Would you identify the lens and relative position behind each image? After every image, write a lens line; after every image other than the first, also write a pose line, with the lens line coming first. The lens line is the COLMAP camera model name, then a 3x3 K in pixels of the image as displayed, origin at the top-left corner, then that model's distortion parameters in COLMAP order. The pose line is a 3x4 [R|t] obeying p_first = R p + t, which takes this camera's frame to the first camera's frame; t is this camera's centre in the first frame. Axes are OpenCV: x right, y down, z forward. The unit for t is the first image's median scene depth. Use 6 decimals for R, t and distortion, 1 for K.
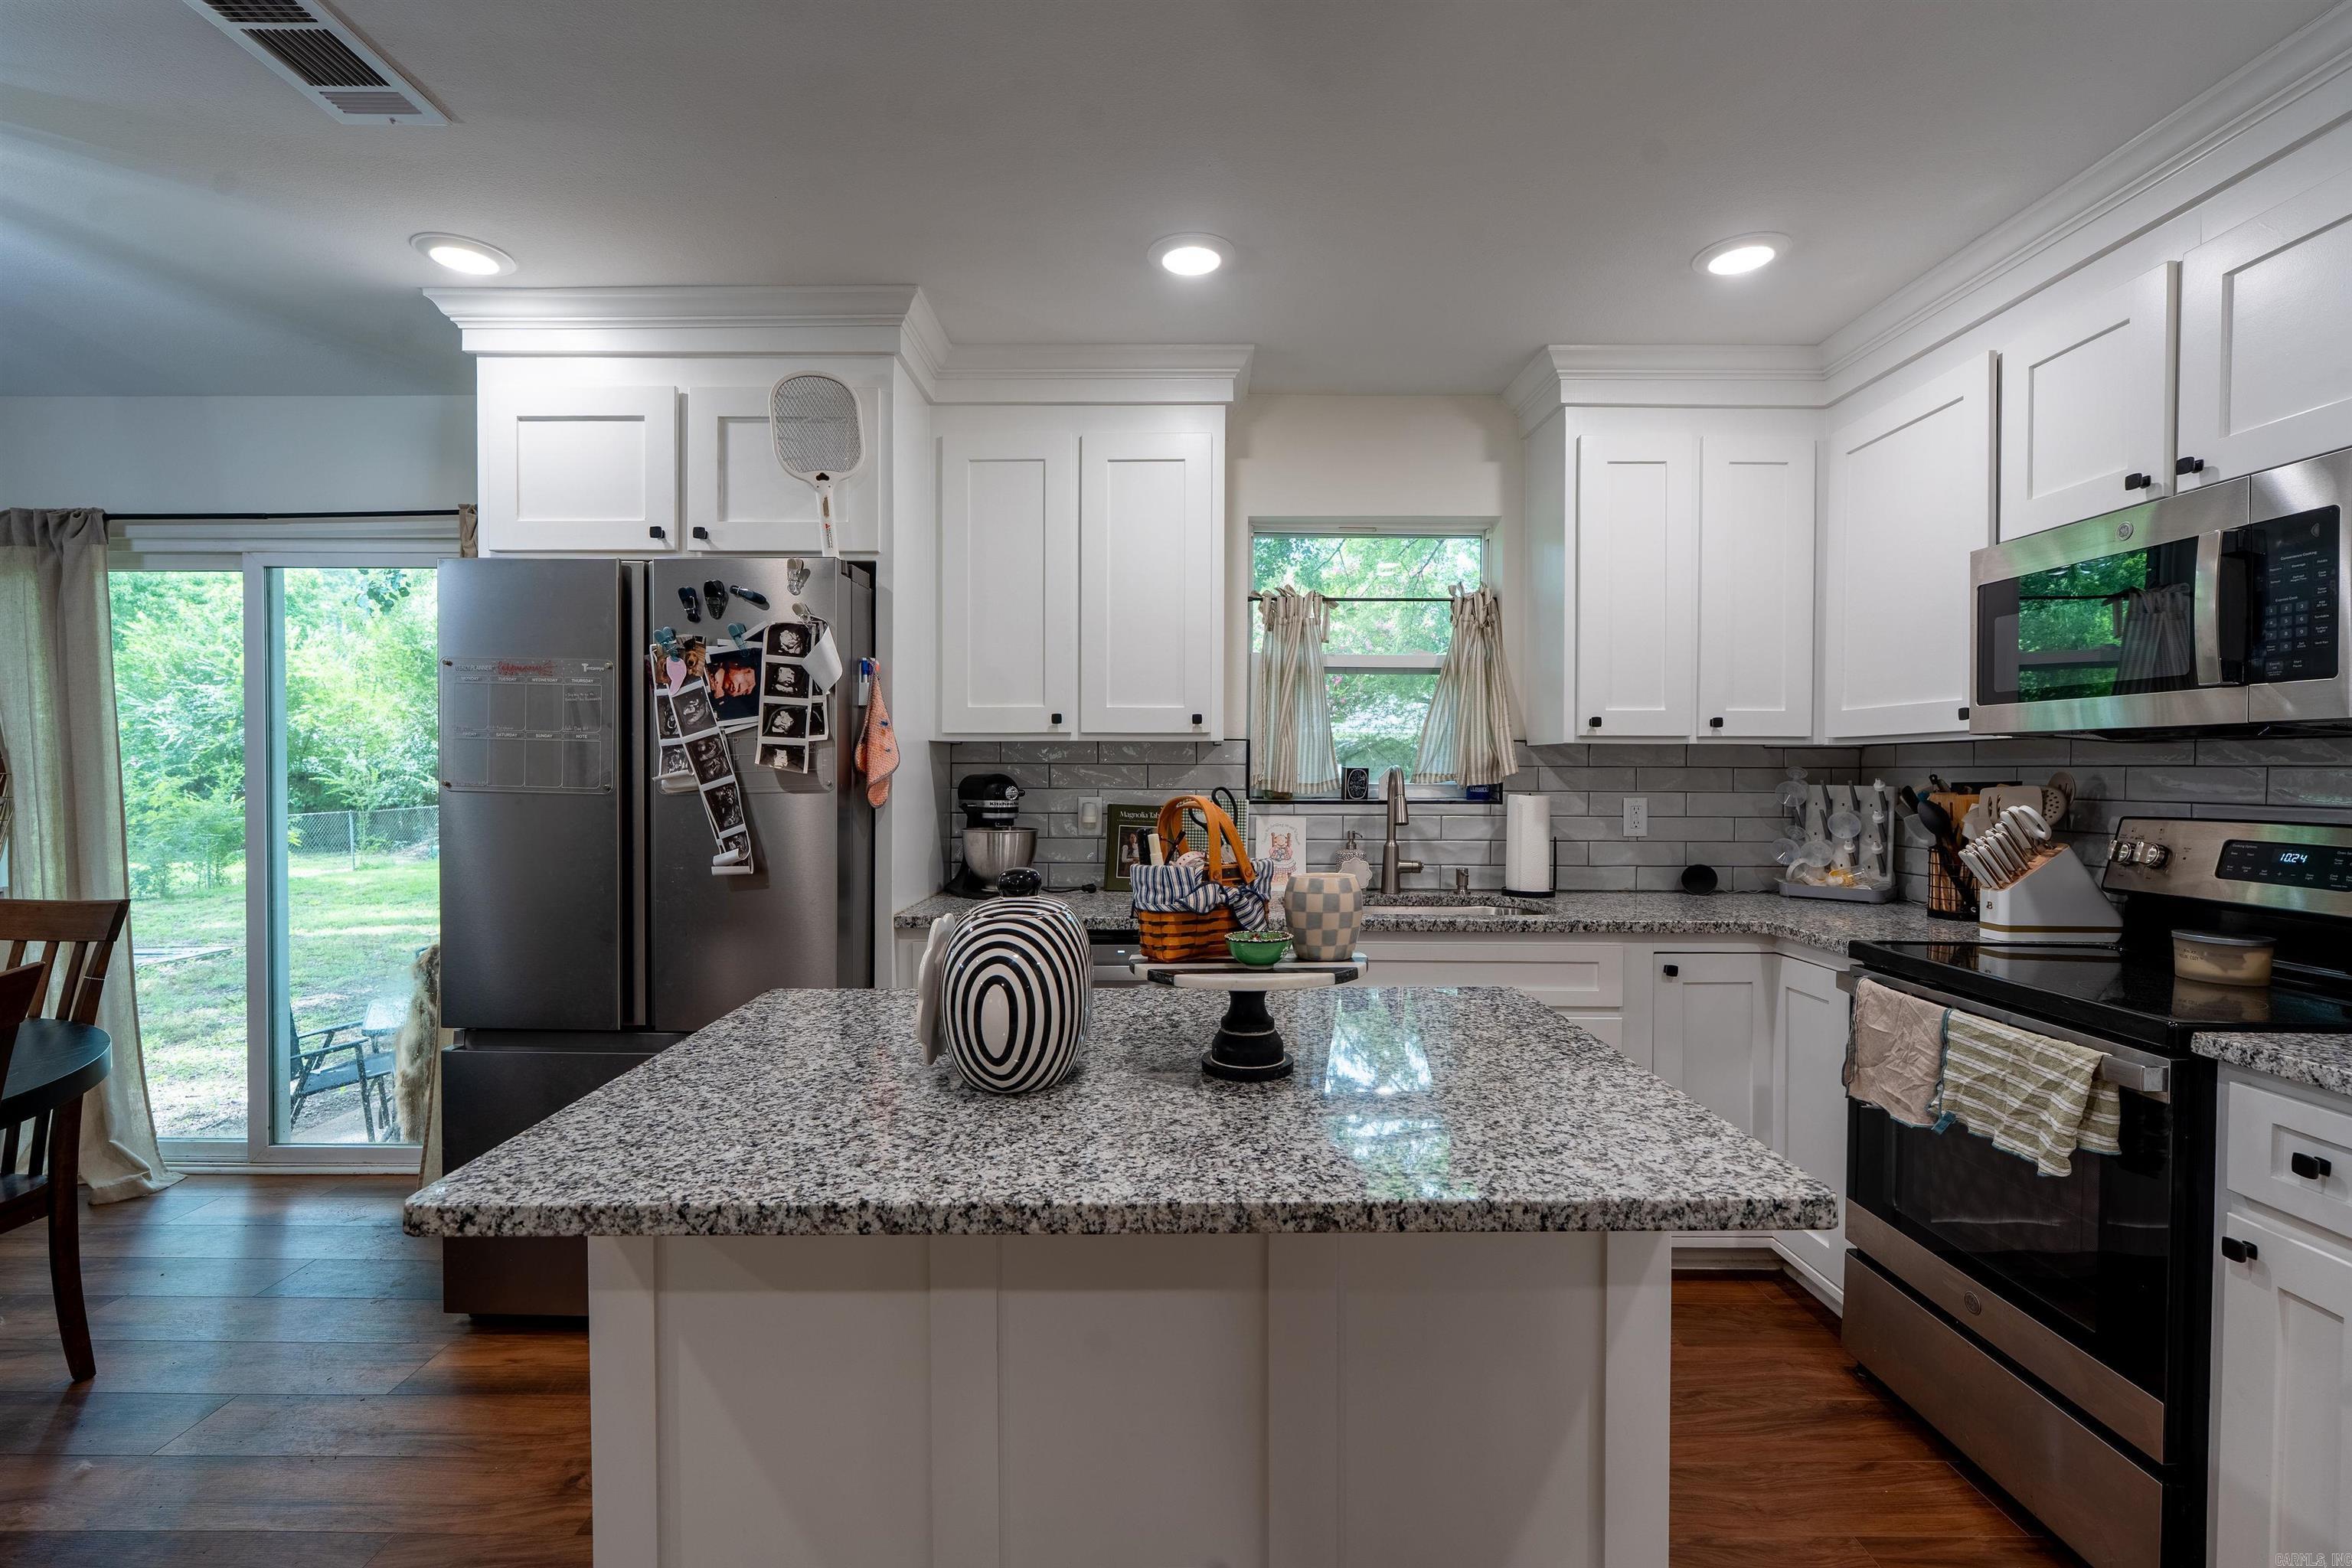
lens RADIAL K [[1053.2, 0, 1171.0], [0, 1053.2, 783.6], [0, 0, 1]] dist [-0.006546, 0.002932]
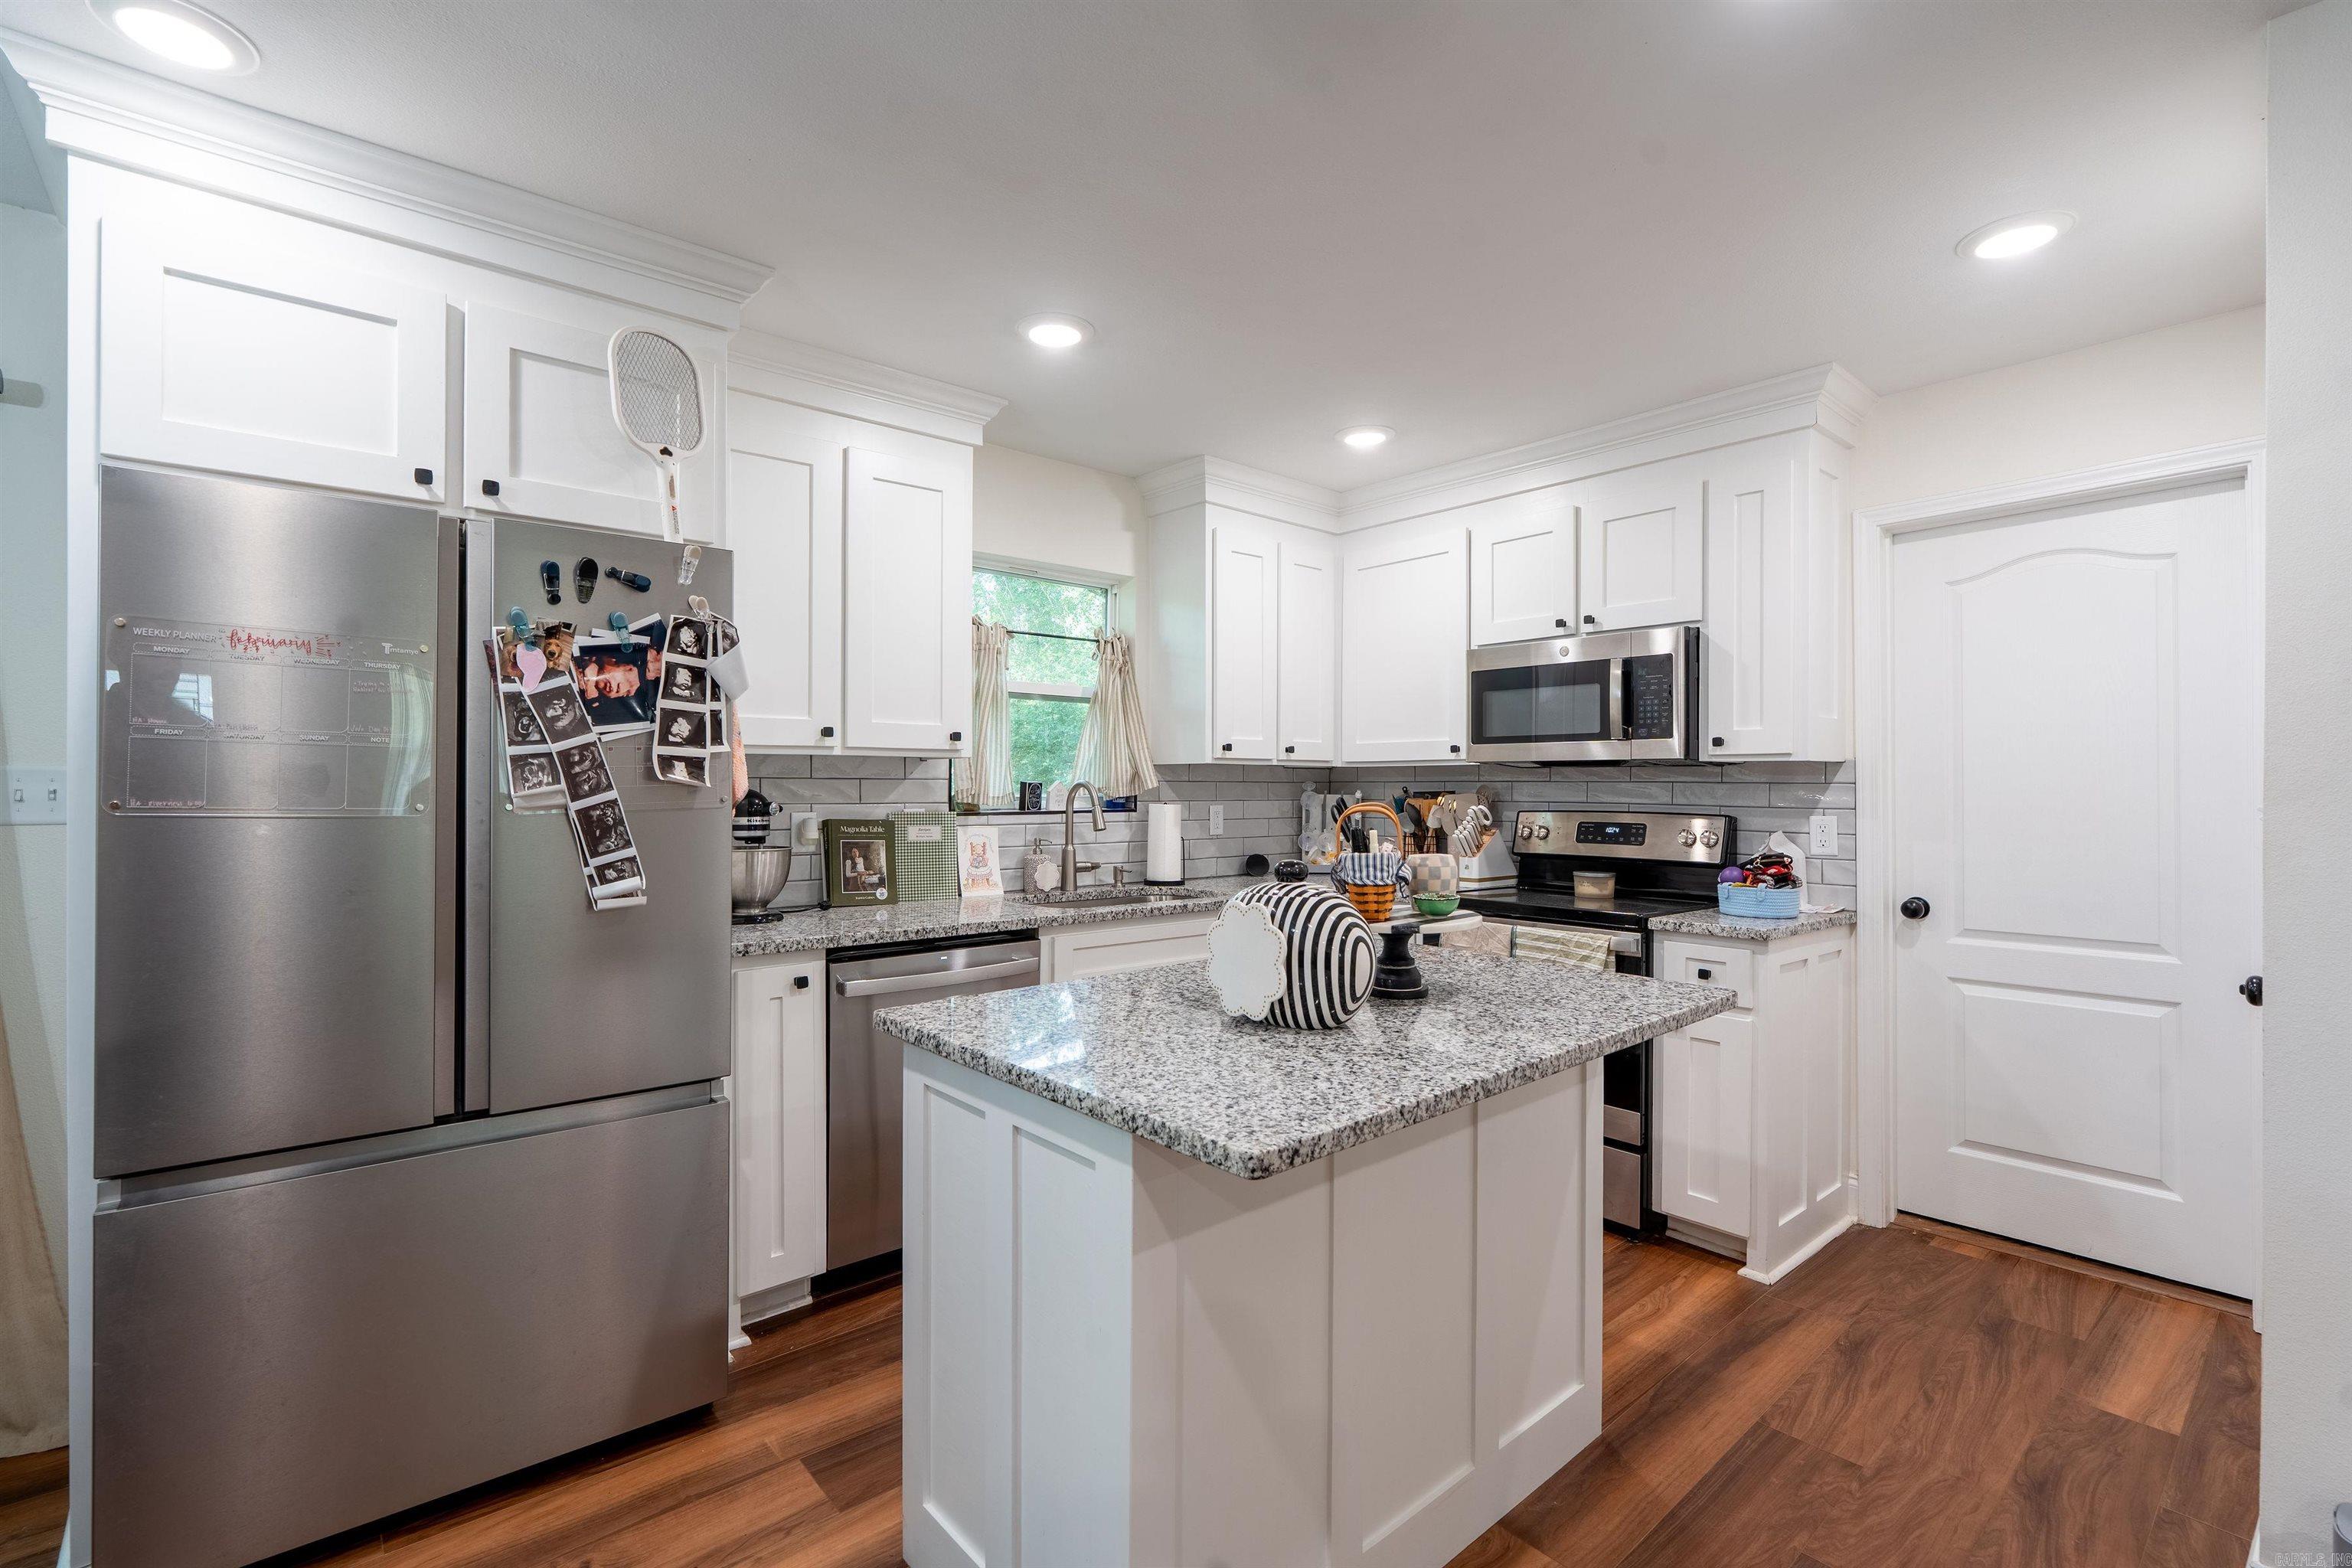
lens RADIAL K [[1053.2, 0, 1173.3], [0, 1053.2, 782.9], [0, 0, 1]] dist [-0.006546, 0.002932]
pose [[0.755393, 0.000061, 0.655272, -0.630758], [0.009039, 0.999904, -0.010514, -0.001305], [-0.655210, 0.013865, 0.755320, 0.065832]]
